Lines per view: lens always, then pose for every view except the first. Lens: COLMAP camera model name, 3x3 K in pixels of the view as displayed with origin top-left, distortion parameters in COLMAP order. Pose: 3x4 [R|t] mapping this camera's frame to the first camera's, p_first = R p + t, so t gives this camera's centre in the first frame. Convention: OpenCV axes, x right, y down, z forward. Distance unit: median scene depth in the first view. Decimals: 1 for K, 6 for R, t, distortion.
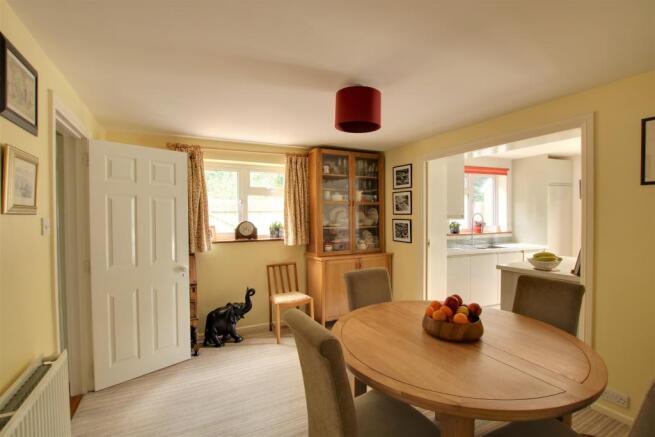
lens RADIAL K [[316.8, 0, 327.5], [0, 316.8, 218.5], [0, 0, 1]] dist [-0.001242, -0.000080]
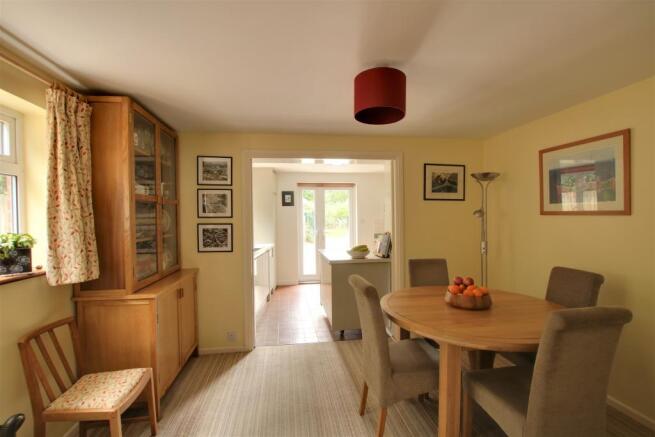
lens RADIAL K [[316.8, 0, 327.5], [0, 316.8, 218.5], [0, 0, 1]] dist [-0.001242, -0.000080]
pose [[0.318753, -0.005470, 0.947822, -0.447679], [0.015358, 0.999882, 0.000605, -0.006835], [-0.947713, 0.014364, 0.318799, 0.492432]]
